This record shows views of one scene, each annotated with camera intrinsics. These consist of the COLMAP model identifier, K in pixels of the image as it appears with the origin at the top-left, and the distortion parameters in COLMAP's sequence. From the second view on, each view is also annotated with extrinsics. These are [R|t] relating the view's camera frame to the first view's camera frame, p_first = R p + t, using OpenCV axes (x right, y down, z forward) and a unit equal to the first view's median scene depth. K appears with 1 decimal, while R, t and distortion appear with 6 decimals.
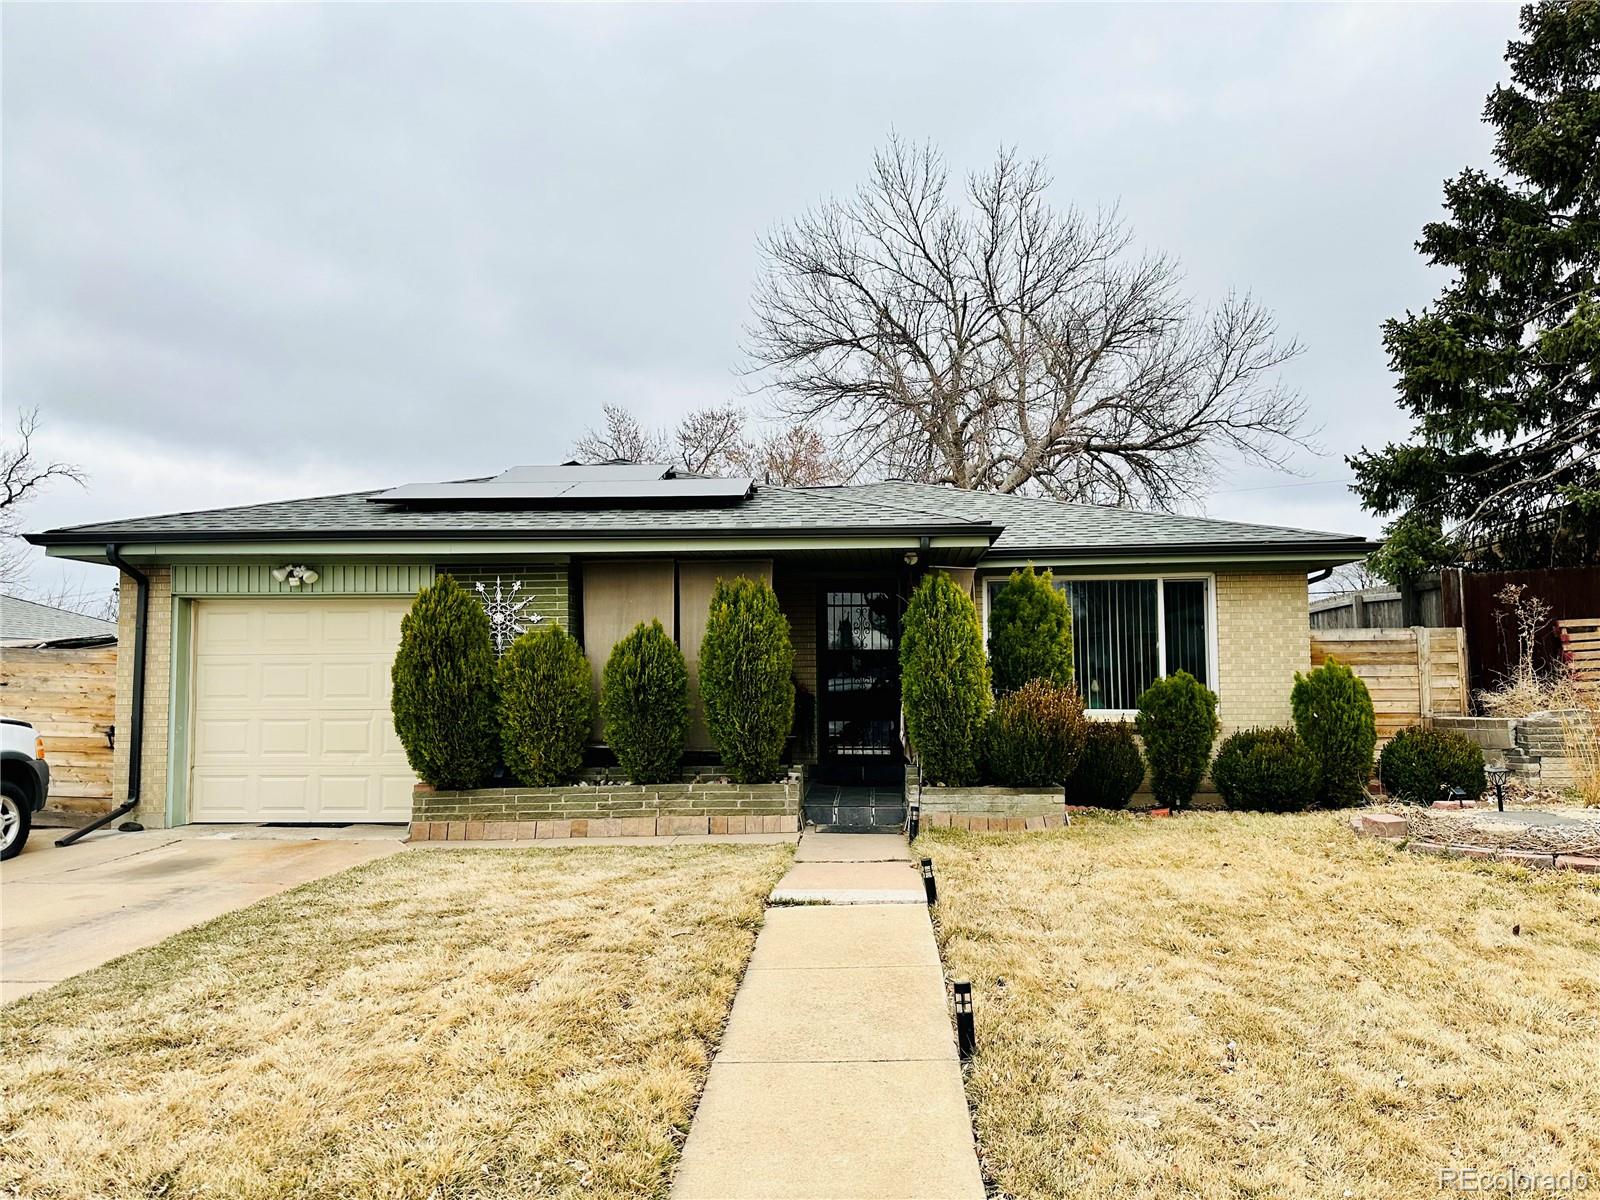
lens RADIAL K [[1126.2, 0, 800.0], [0, 1126.2, 600.0], [0, 0, 1]] dist [0.000319, -0.089819]
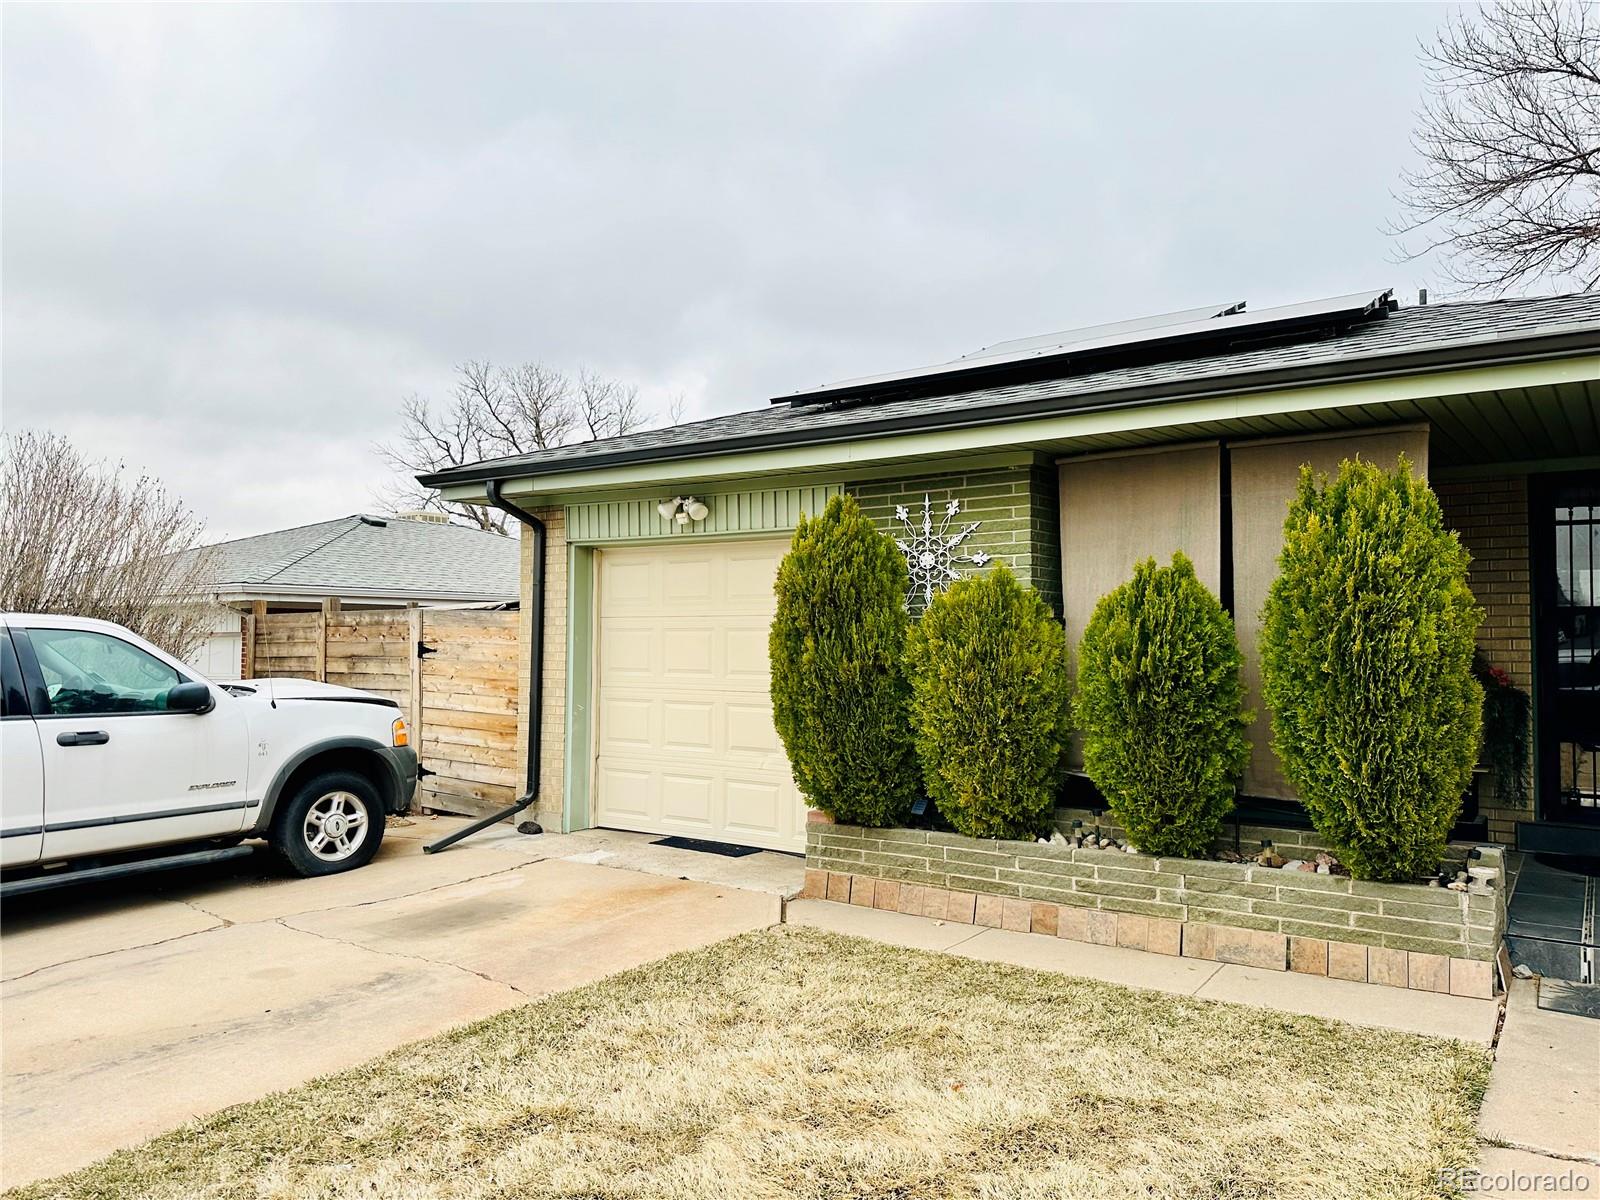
lens RADIAL K [[1314.3, 0, 685.3], [0, 1314.3, 597.9], [0, 0, 1]] dist [0.124111, -0.165767]
pose [[0.856850, -0.005662, -0.515534, -0.000366], [0.023322, 0.999342, 0.027787, 0.014986], [0.515037, -0.035832, 0.856419, 0.318432]]
